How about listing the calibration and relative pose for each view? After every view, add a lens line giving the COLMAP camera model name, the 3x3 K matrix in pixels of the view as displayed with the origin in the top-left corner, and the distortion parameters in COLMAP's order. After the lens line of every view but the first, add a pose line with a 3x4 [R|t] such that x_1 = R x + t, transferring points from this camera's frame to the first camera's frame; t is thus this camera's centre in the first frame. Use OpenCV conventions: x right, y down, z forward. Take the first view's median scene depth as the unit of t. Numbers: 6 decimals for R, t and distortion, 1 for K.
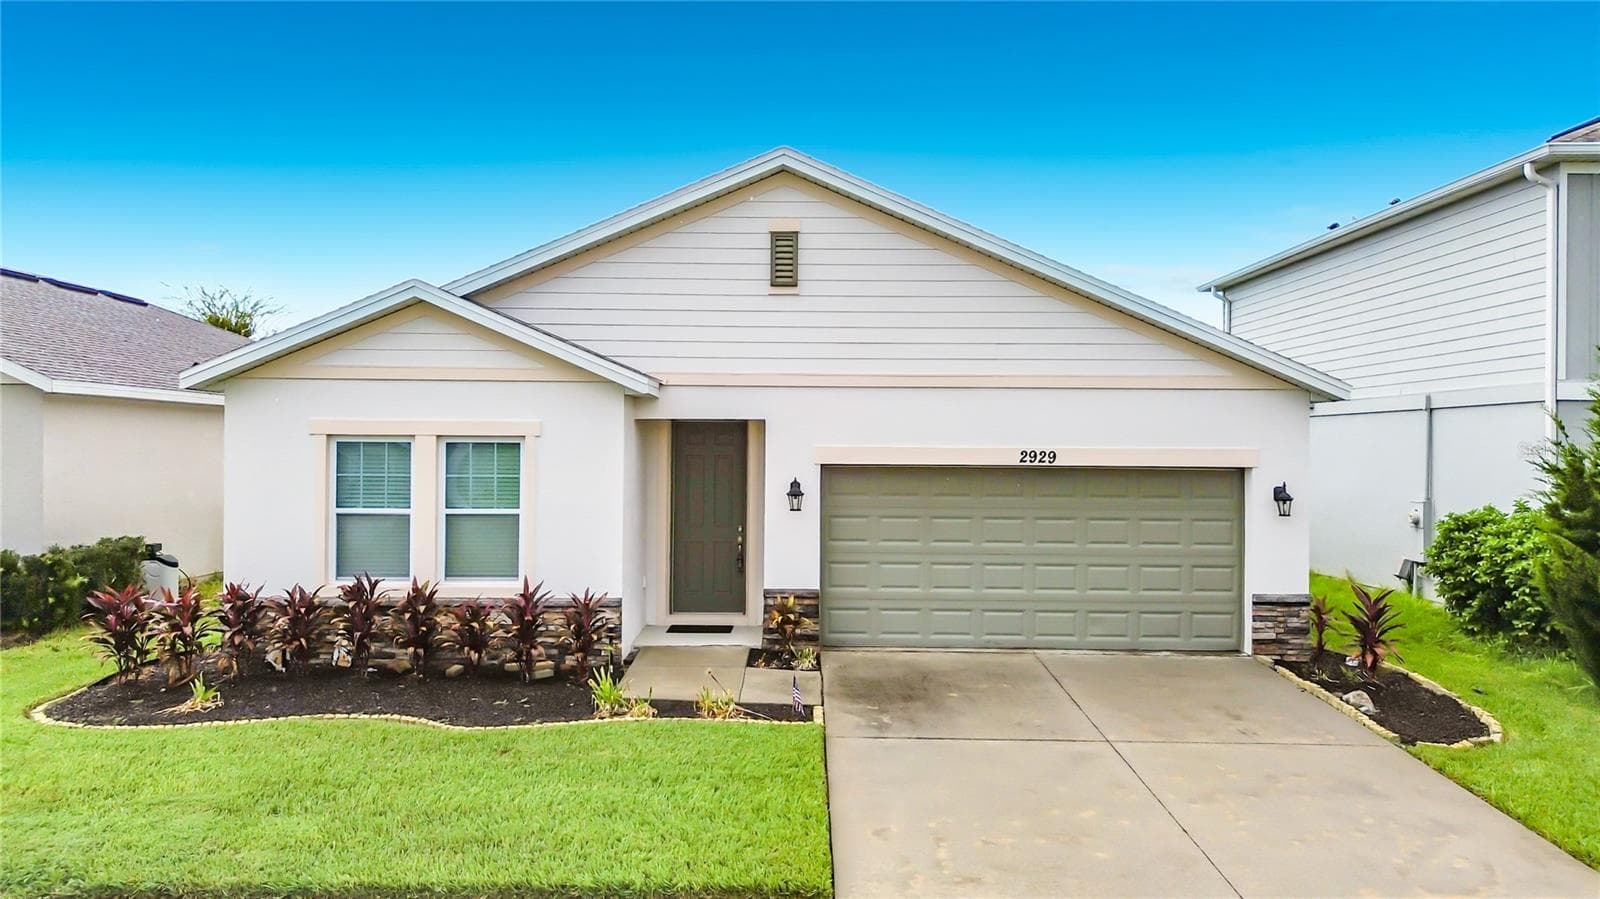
lens RADIAL K [[1153.2, 0, 786.3], [0, 1153.2, 447.7], [0, 0, 1]] dist [0.062479, -0.101211]
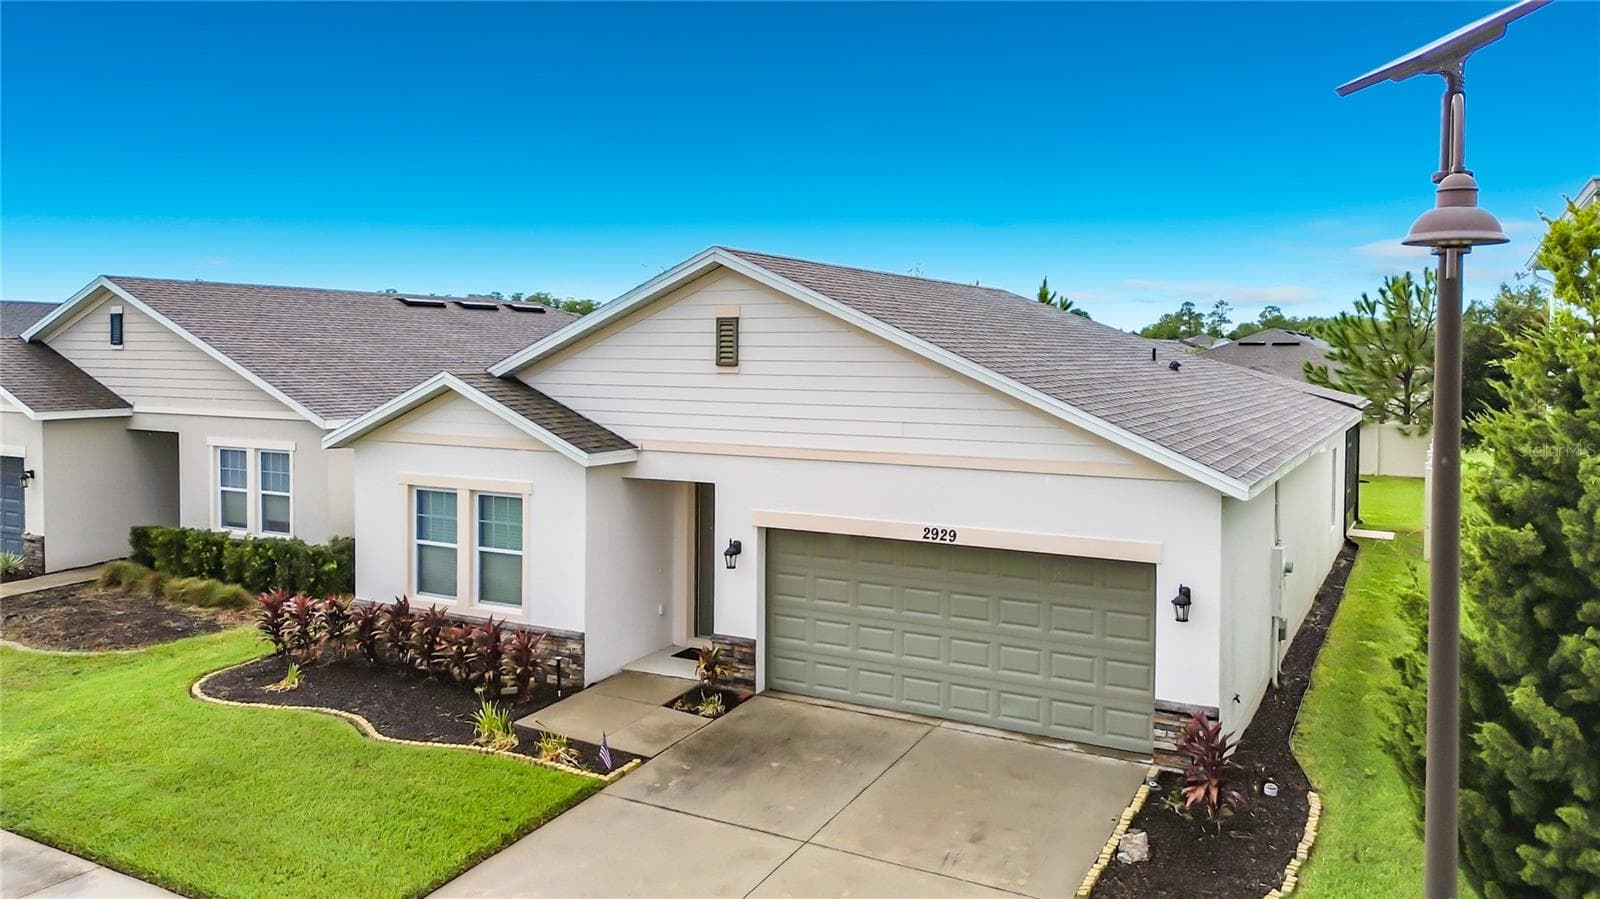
lens RADIAL K [[1139.7, 0, 795.0], [0, 1139.7, 398.0], [0, 0, 1]] dist [0.073559, -0.084662]
pose [[0.882127, 0.015906, -0.470744, 0.576920], [-0.002543, 0.999576, 0.029009, -0.141175], [0.471006, -0.024393, 0.881793, 0.056110]]
